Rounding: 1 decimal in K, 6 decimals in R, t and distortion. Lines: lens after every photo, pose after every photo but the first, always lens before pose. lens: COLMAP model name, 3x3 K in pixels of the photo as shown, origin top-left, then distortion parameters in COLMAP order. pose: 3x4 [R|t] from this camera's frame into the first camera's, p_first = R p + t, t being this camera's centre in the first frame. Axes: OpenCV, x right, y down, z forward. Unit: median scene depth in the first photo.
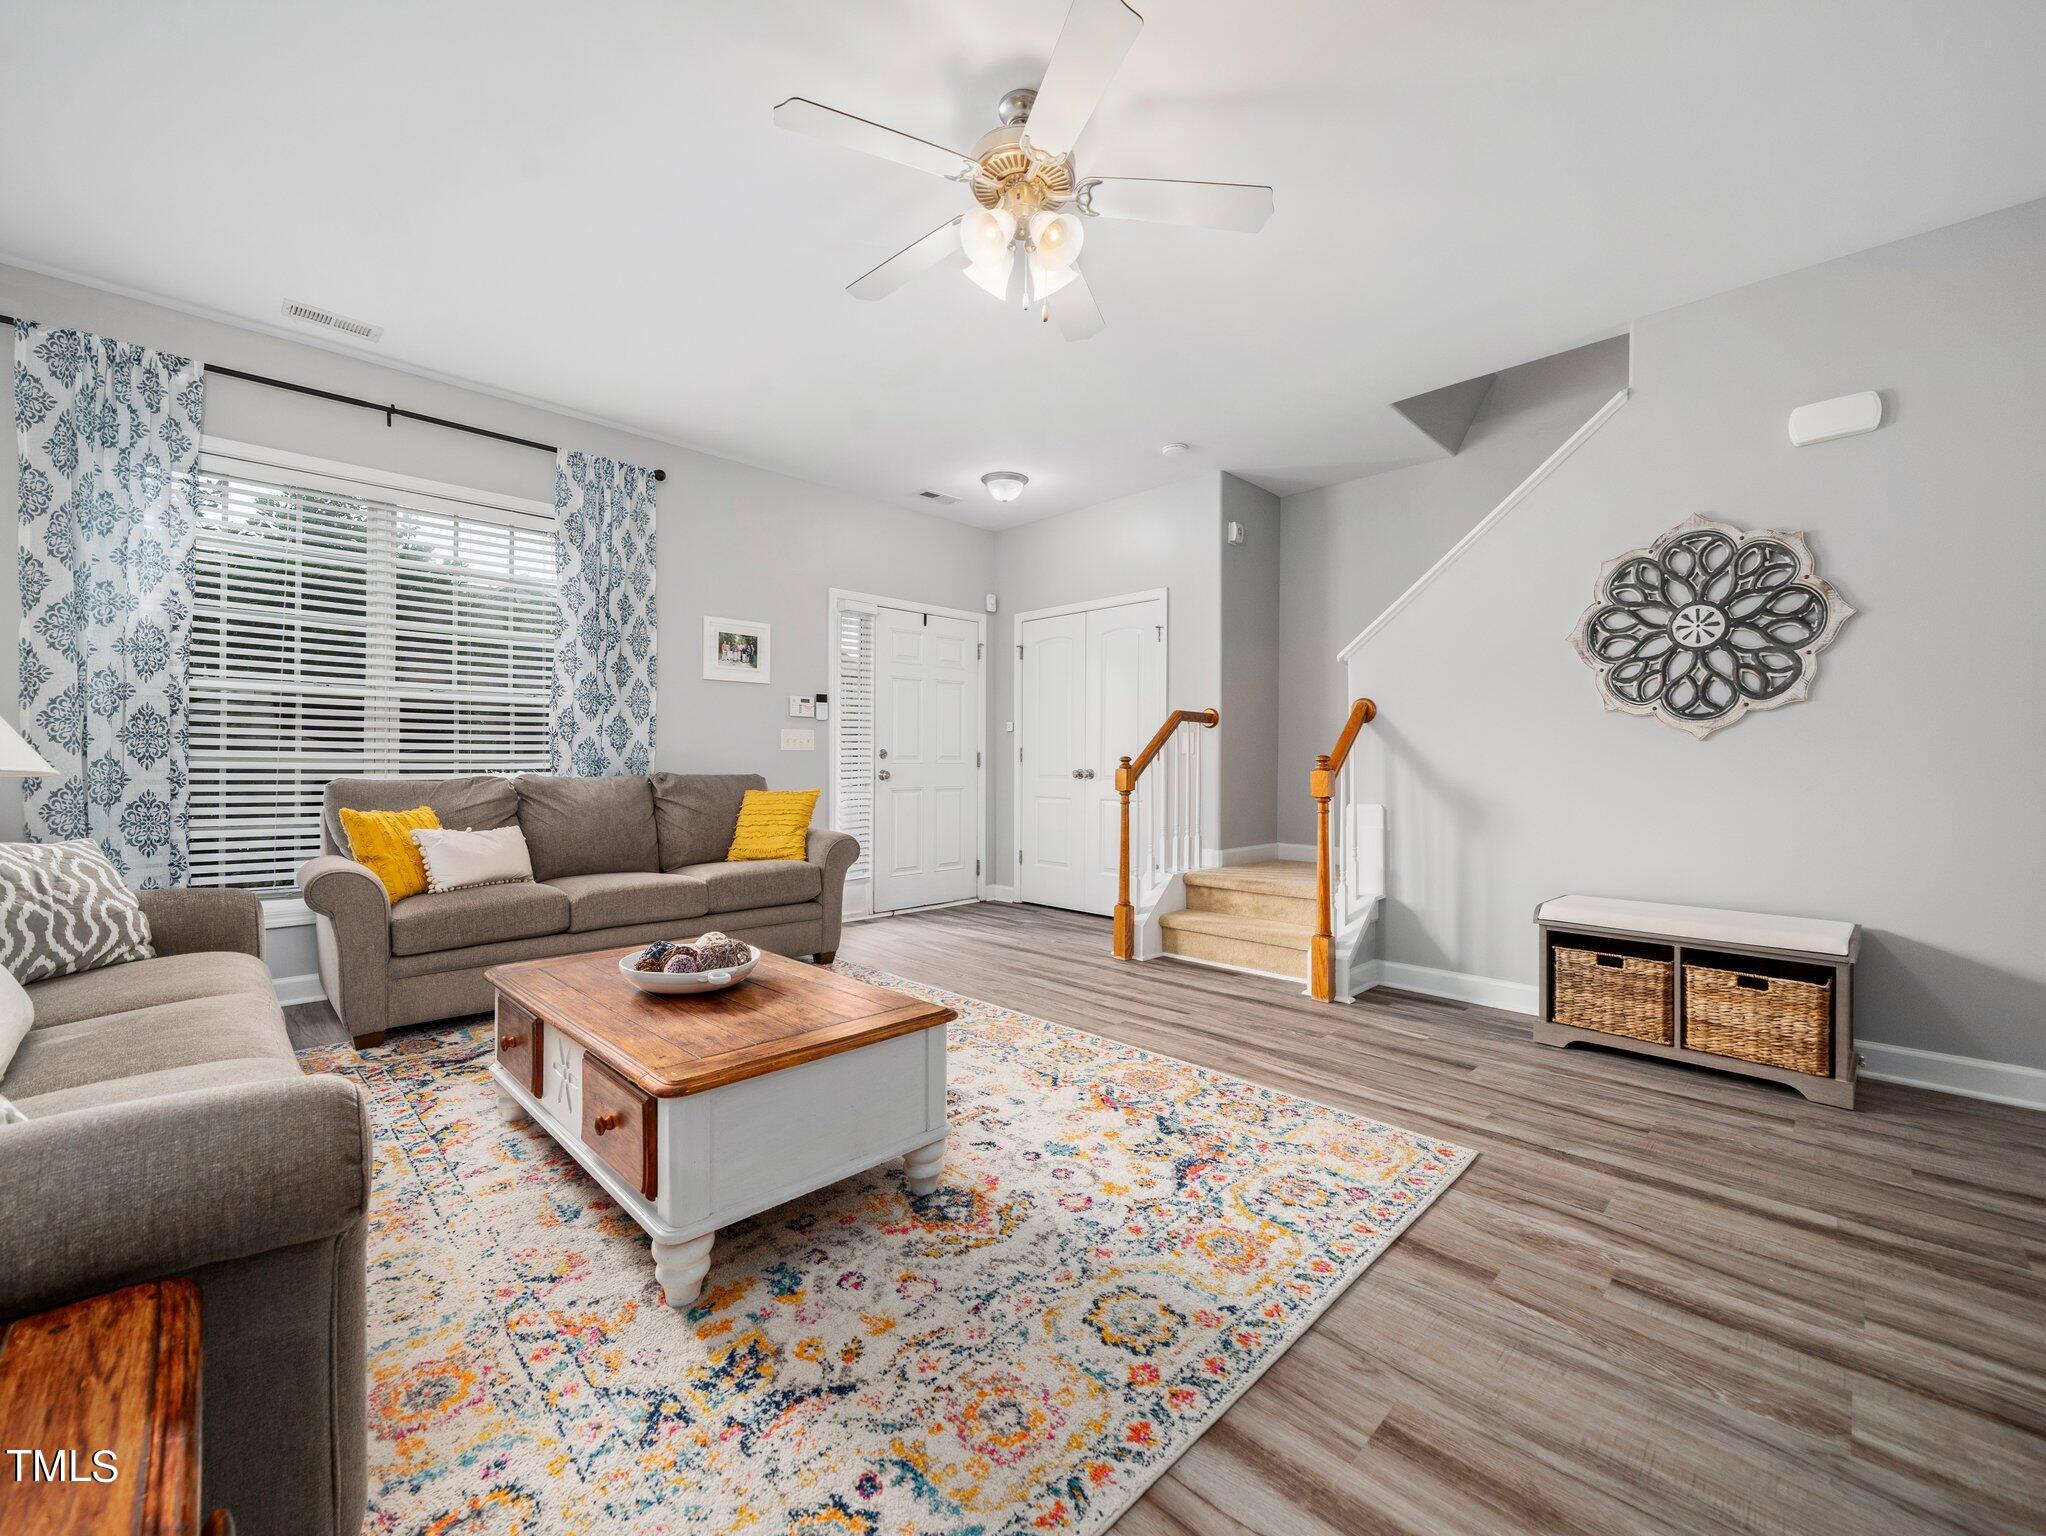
lens RADIAL K [[831.8, 0, 1016.5], [0, 831.8, 765.6], [0, 0, 1]] dist [-0.000032, 0.000000]
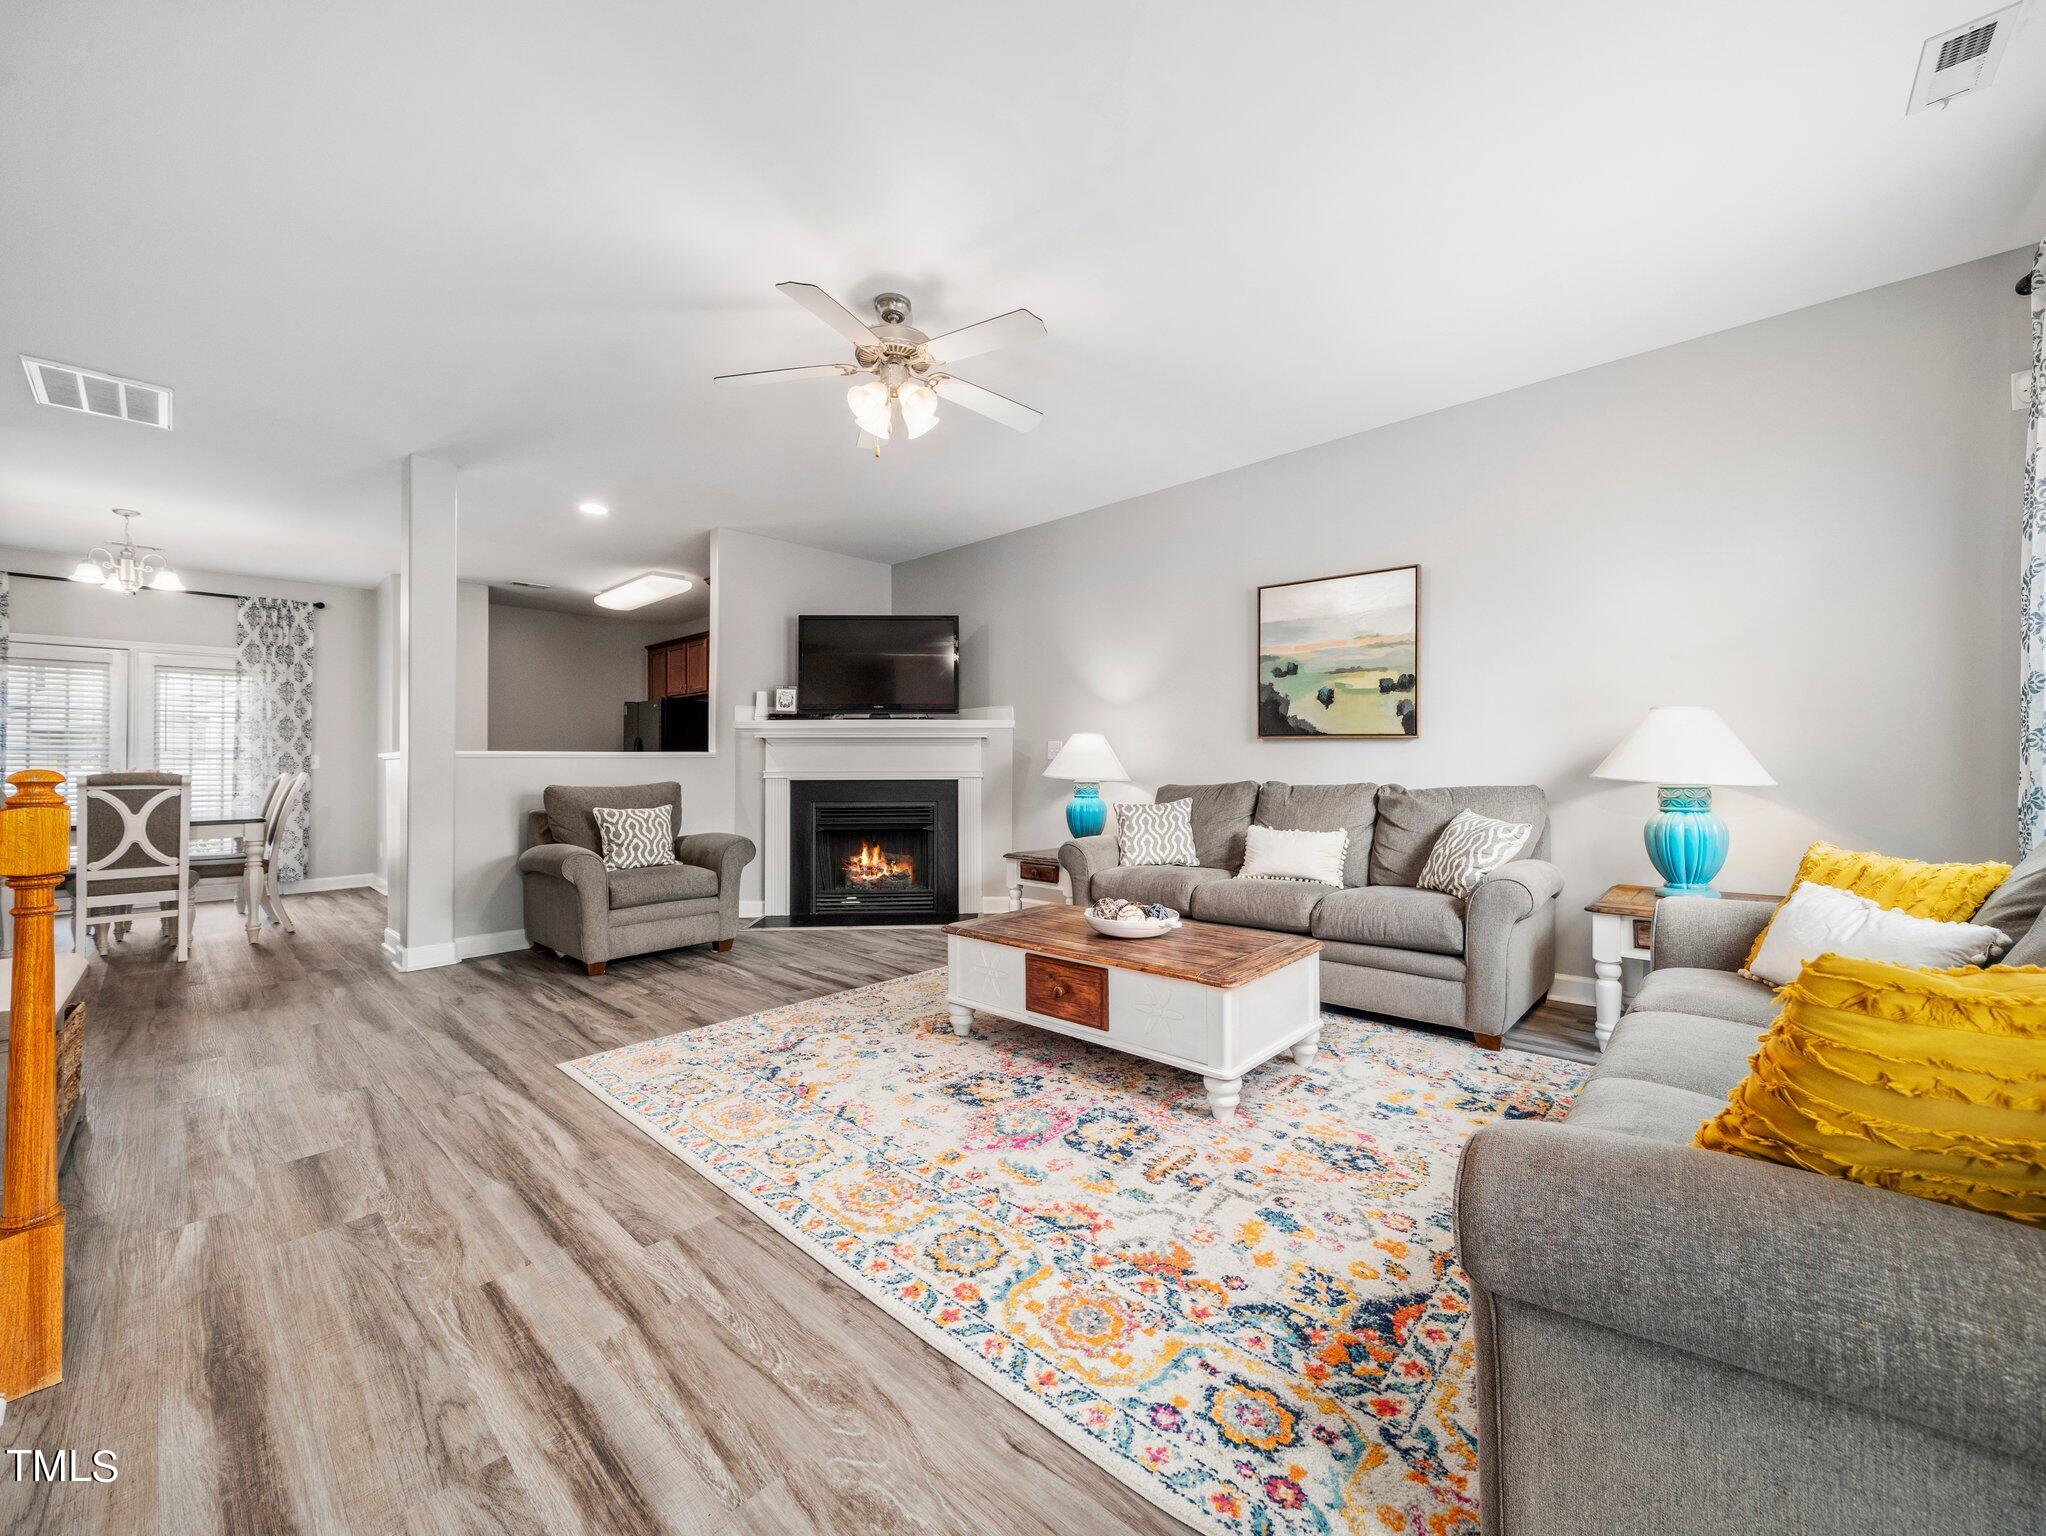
lens RADIAL K [[819.1, 0, 1029.7], [0, 819.1, 761.6], [0, 0, 1]] dist [-0.000236, -0.000031]
pose [[-0.998907, 0.003854, -0.046587, -0.136535], [0.004000, 0.999987, -0.003040, -0.019710], [0.046575, -0.003223, -0.998910, 2.089622]]
